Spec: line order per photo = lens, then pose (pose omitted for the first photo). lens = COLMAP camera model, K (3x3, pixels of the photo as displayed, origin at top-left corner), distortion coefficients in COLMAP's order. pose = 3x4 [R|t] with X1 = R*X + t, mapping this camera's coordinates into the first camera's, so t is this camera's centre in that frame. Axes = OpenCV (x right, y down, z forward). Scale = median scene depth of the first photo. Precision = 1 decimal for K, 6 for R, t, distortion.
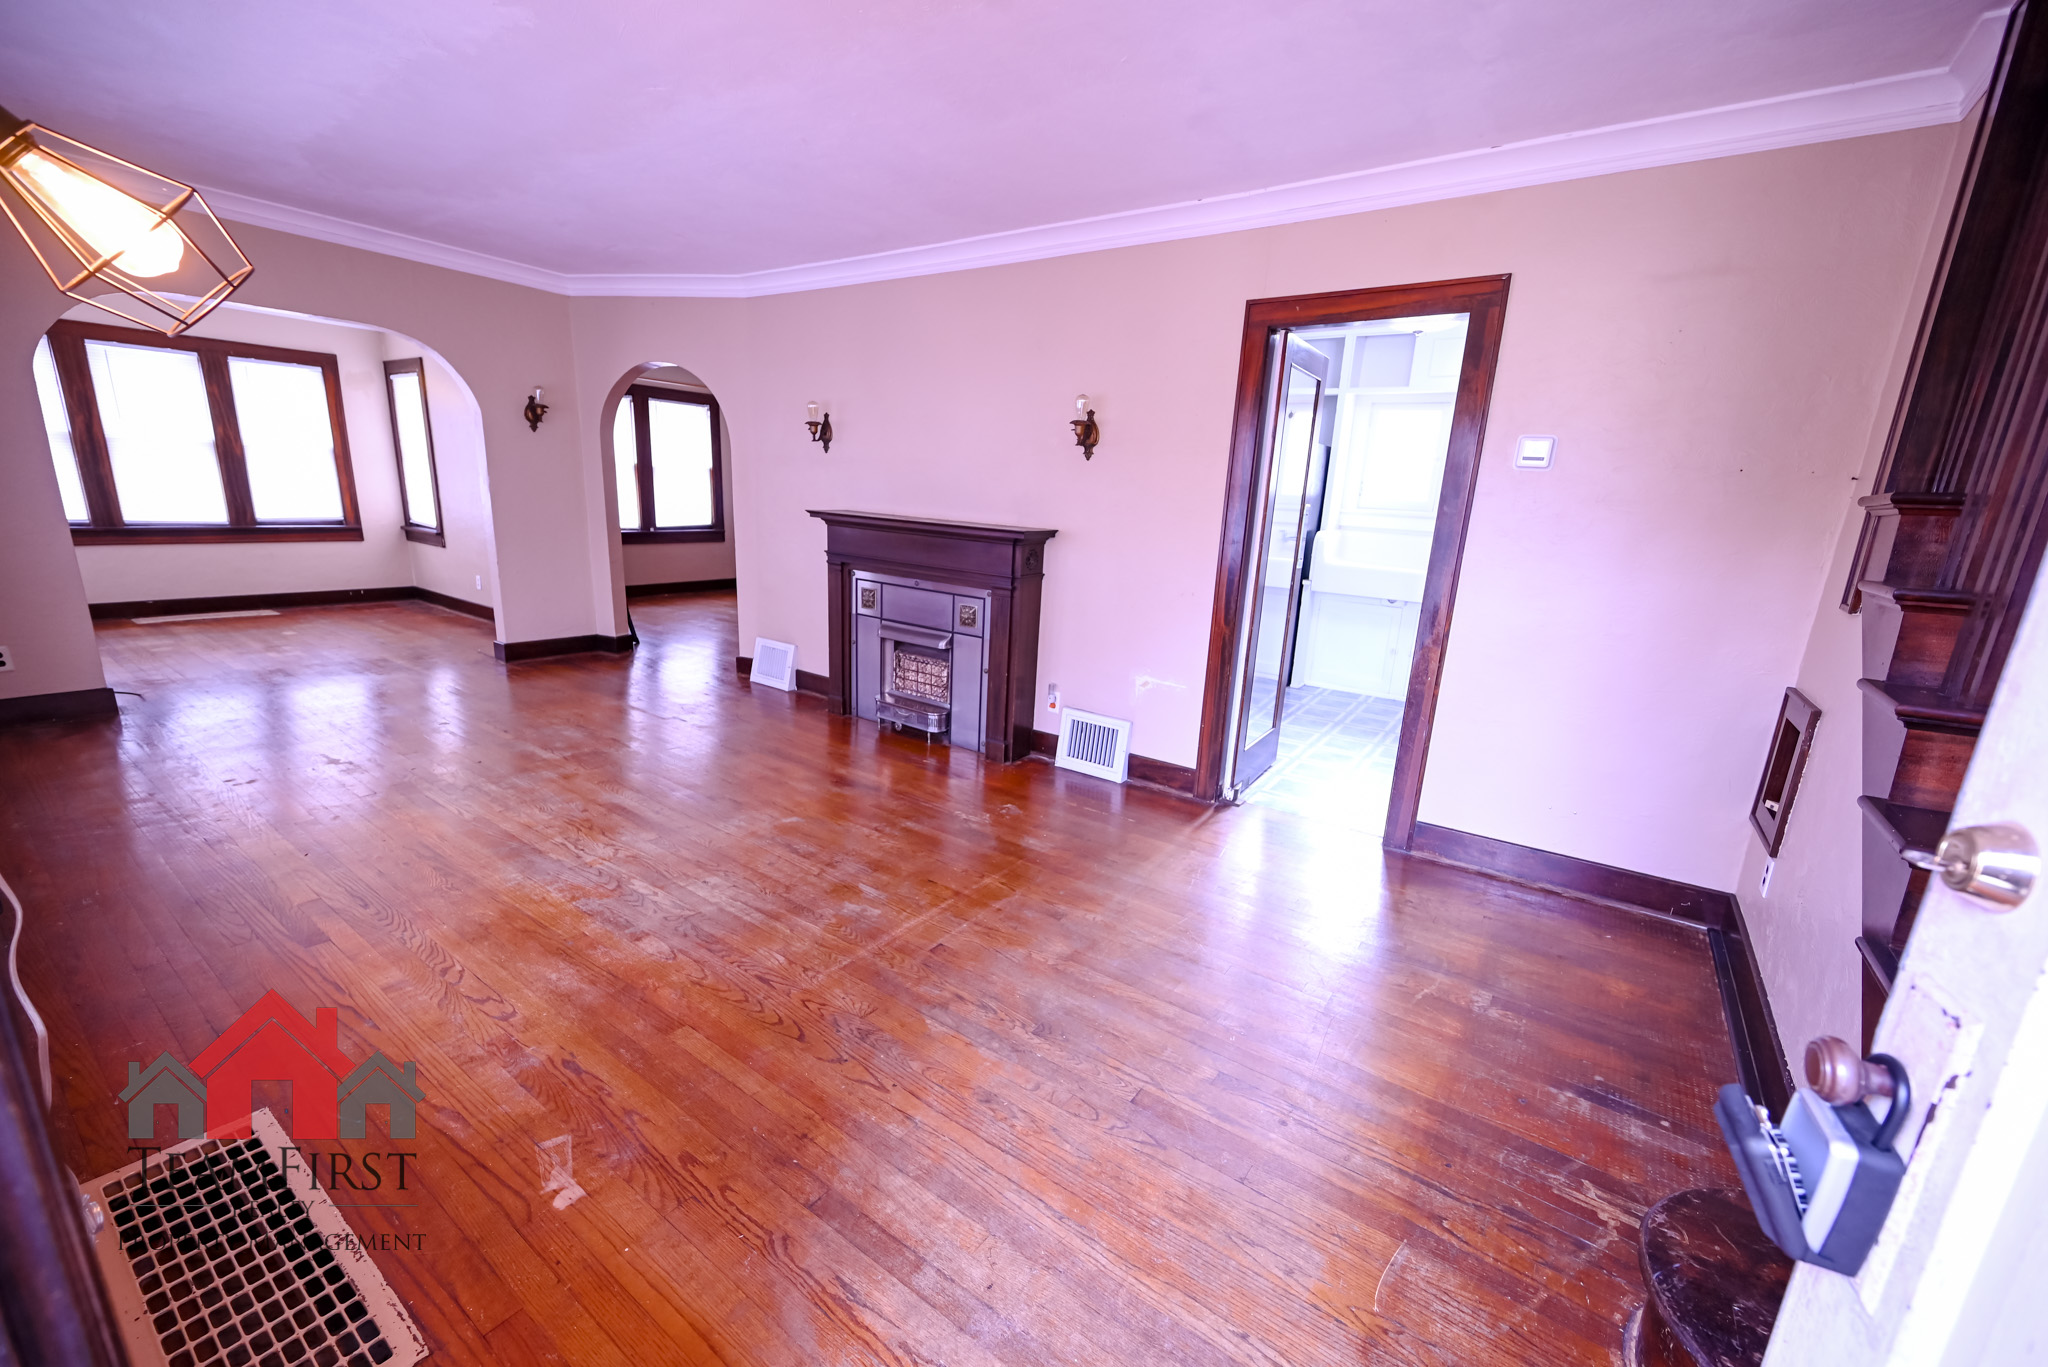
lens RADIAL K [[806.1, 0, 1036.9], [0, 806.1, 689.6], [0, 0, 1]] dist [-0.002107, 0.000152]
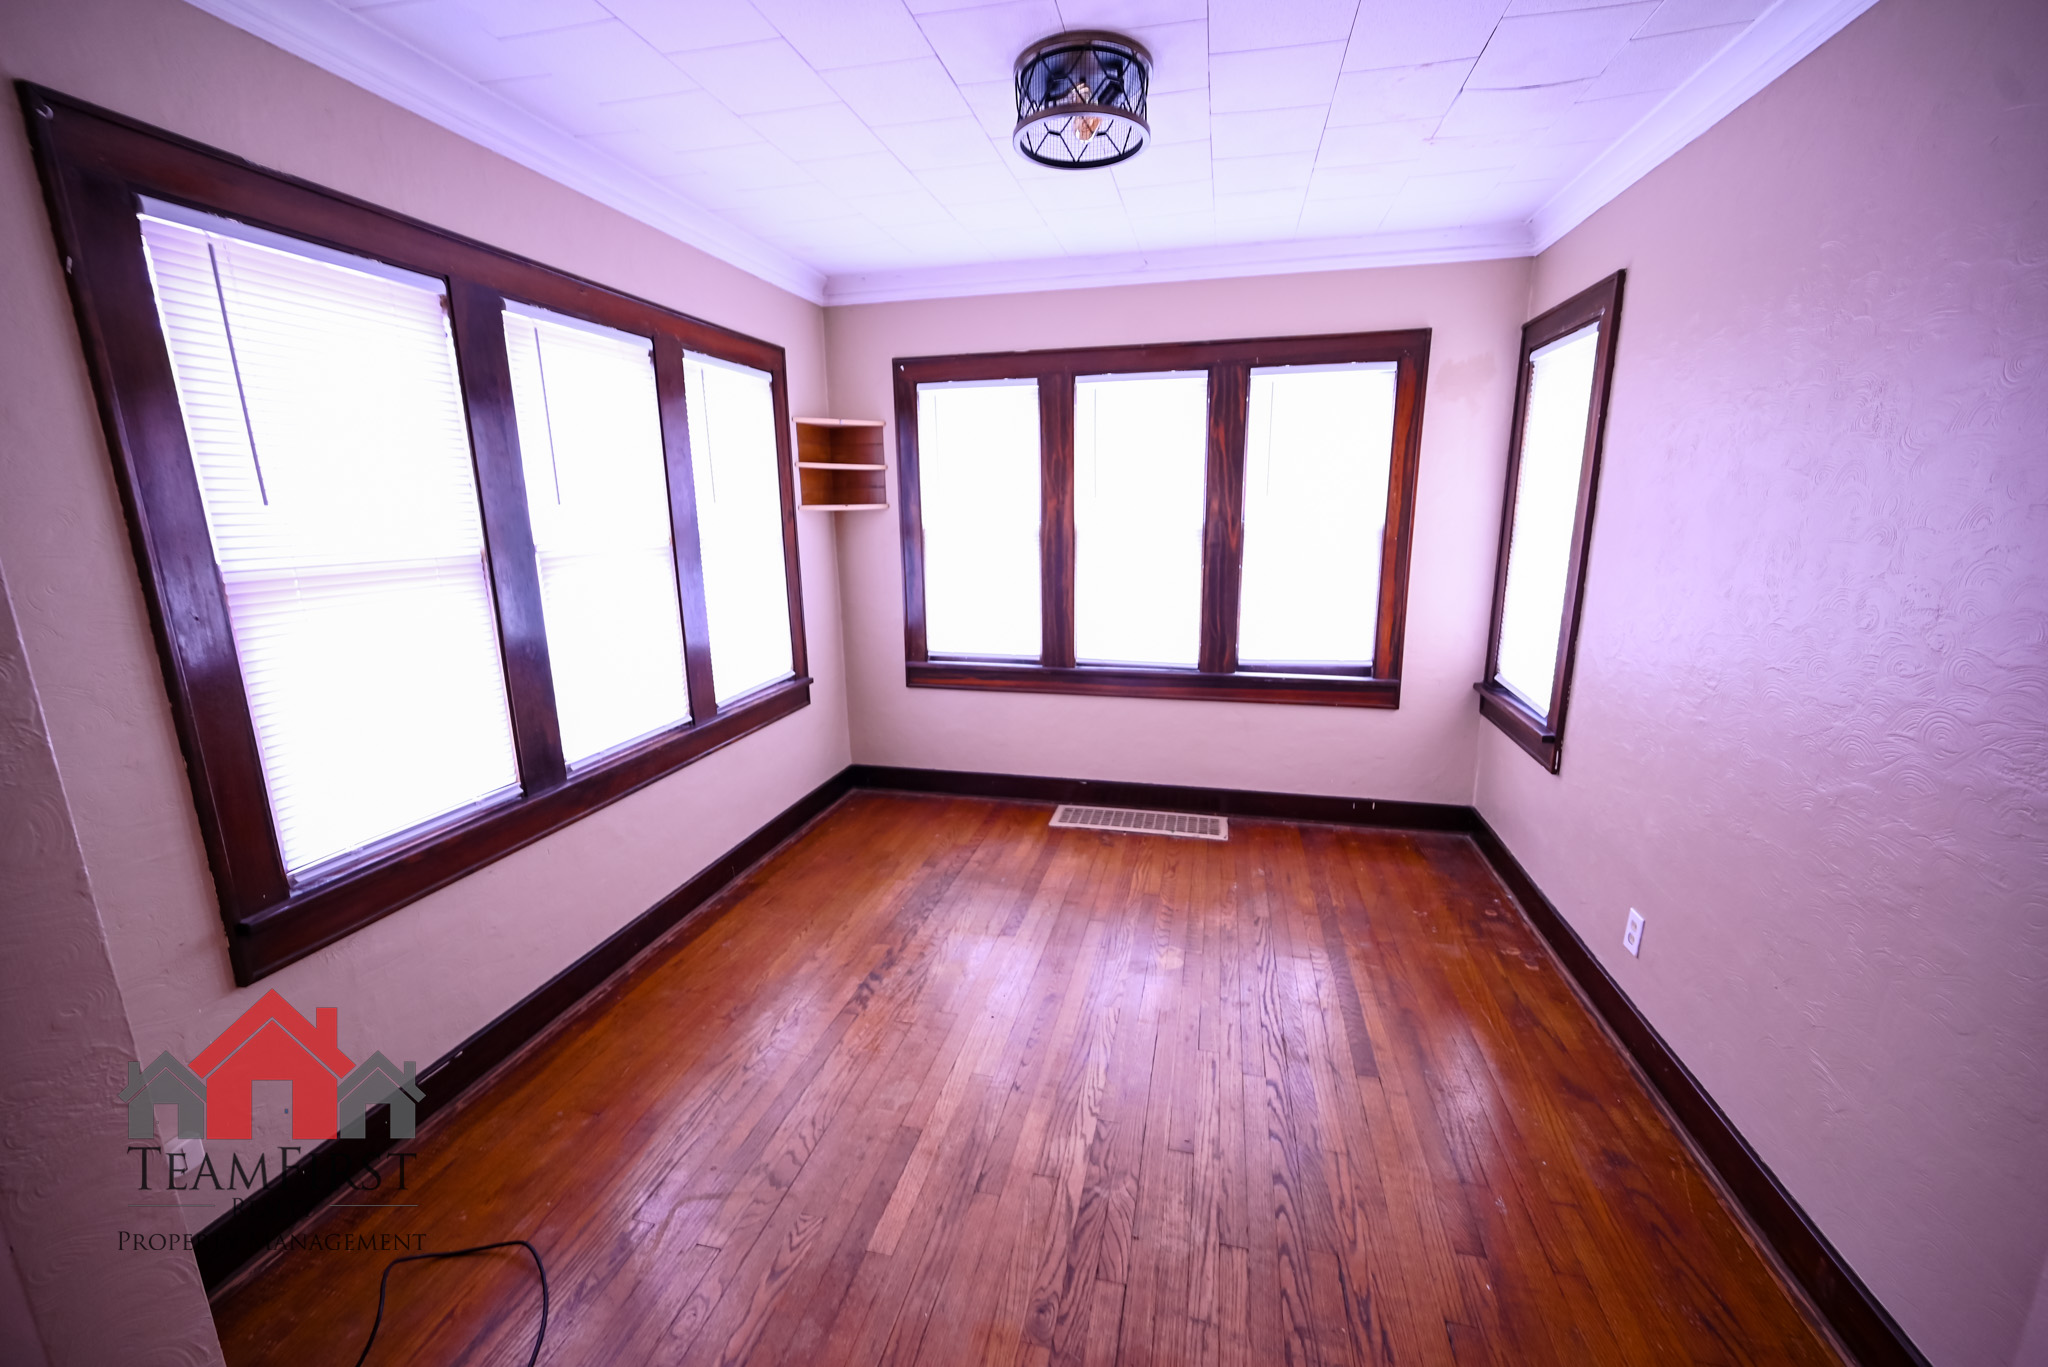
lens RADIAL K [[806.1, 0, 1030.9], [0, 806.1, 680.4], [0, 0, 1]] dist [-0.002107, 0.000152]
pose [[0.372672, 0.146507, -0.916325, -0.509968], [-0.197995, 0.977273, 0.075726, -0.209859], [0.906594, 0.153207, 0.393210, 0.648874]]
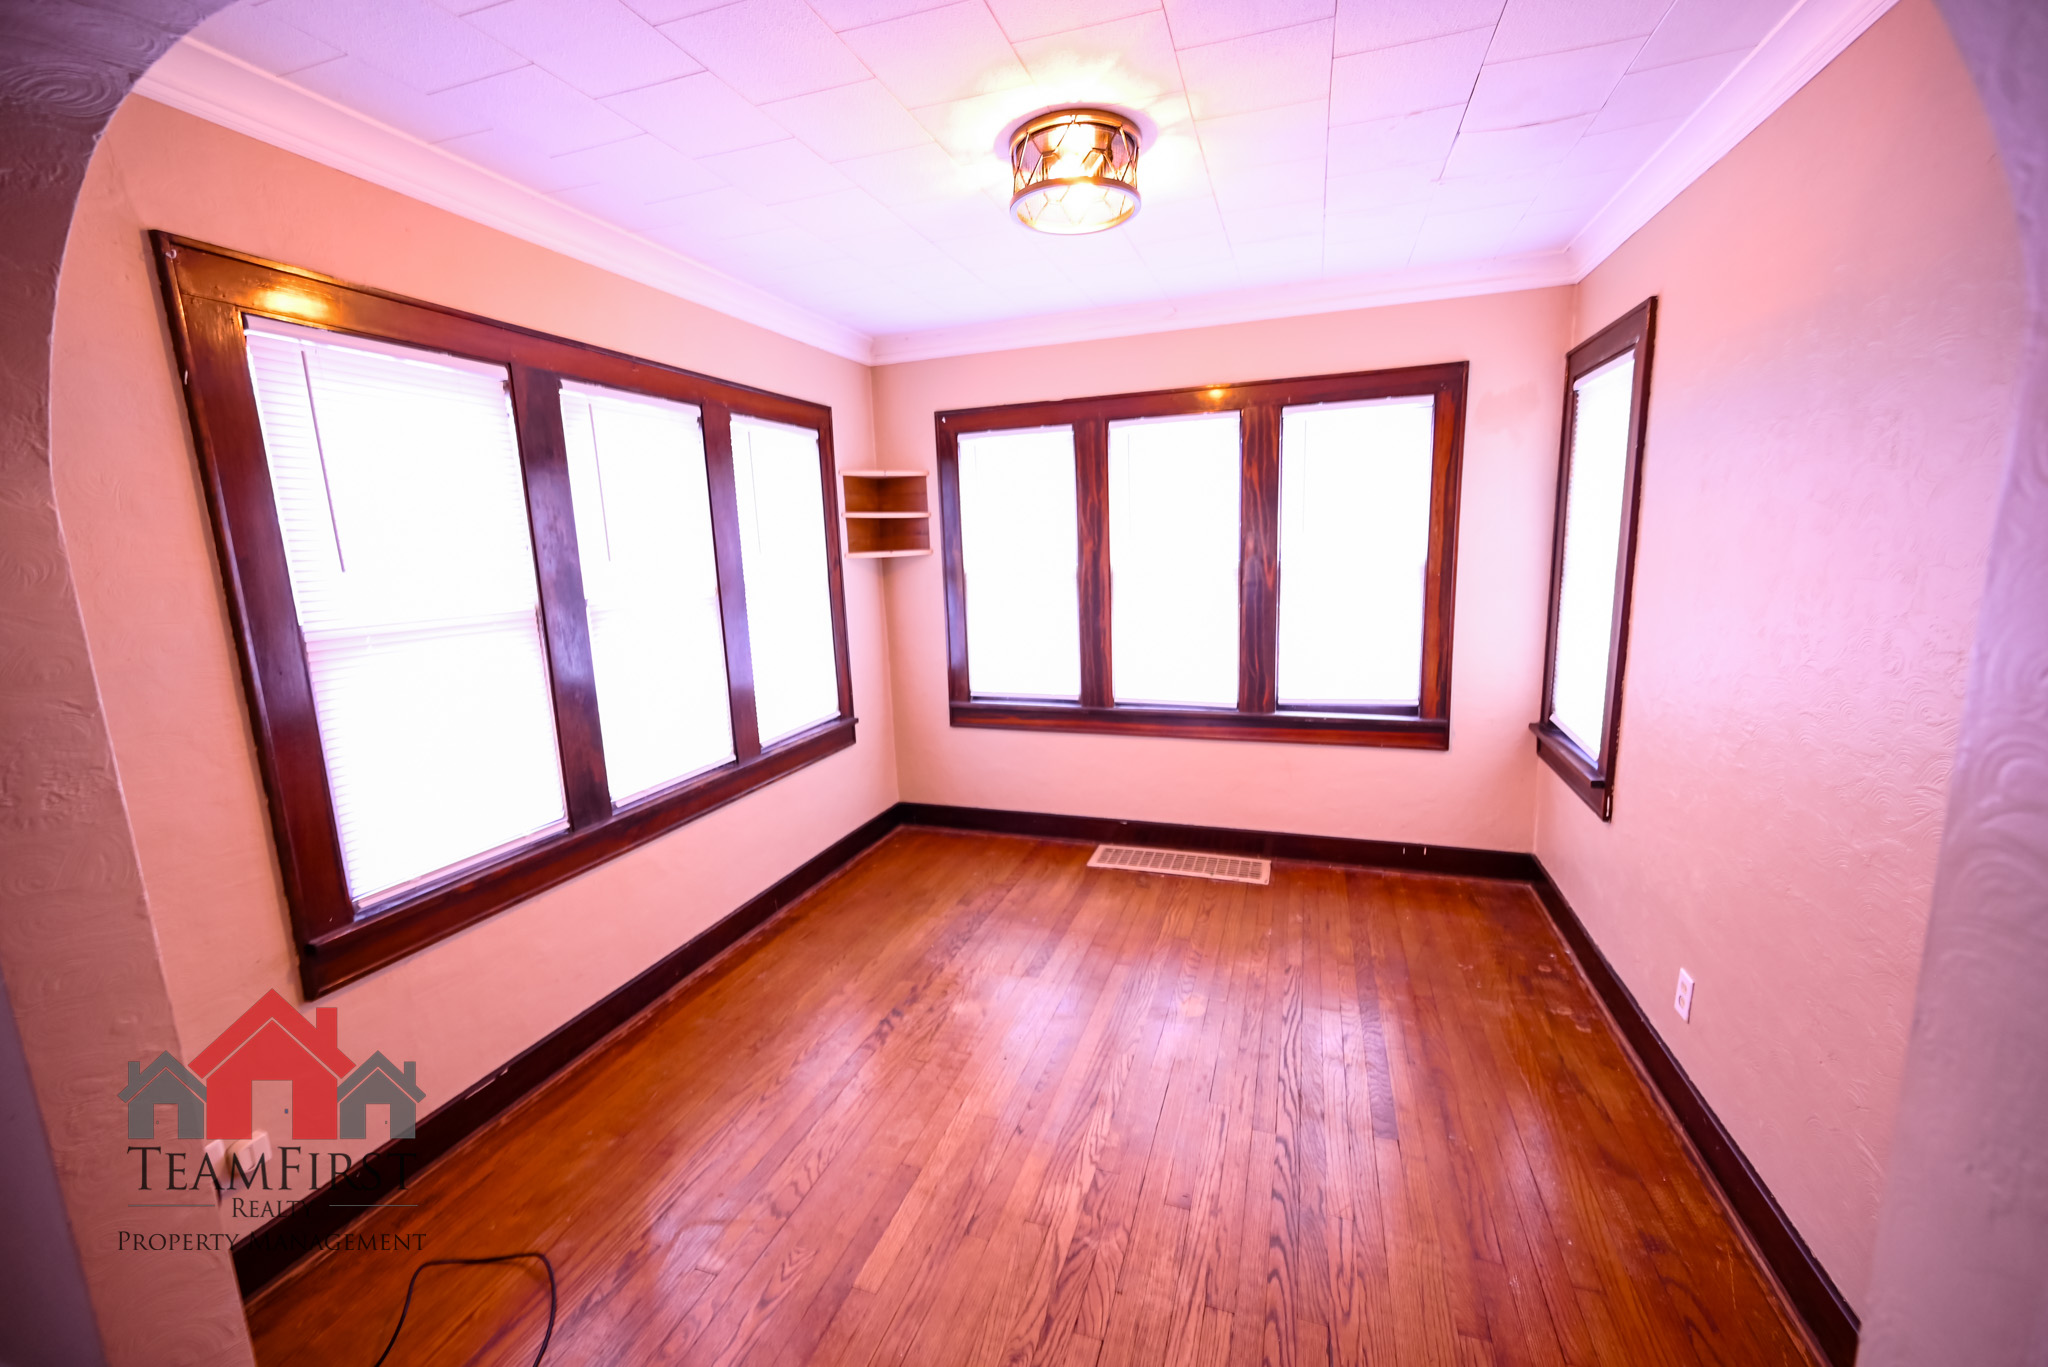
lens RADIAL K [[806.1, 0, 1026.2], [0, 806.1, 681.1], [0, 0, 1]] dist [-0.002107, 0.000152]
pose [[0.275308, 0.105762, -0.955521, -0.494355], [-0.187957, 0.980670, 0.054391, -0.219325], [0.942803, 0.164623, 0.289865, 0.672843]]
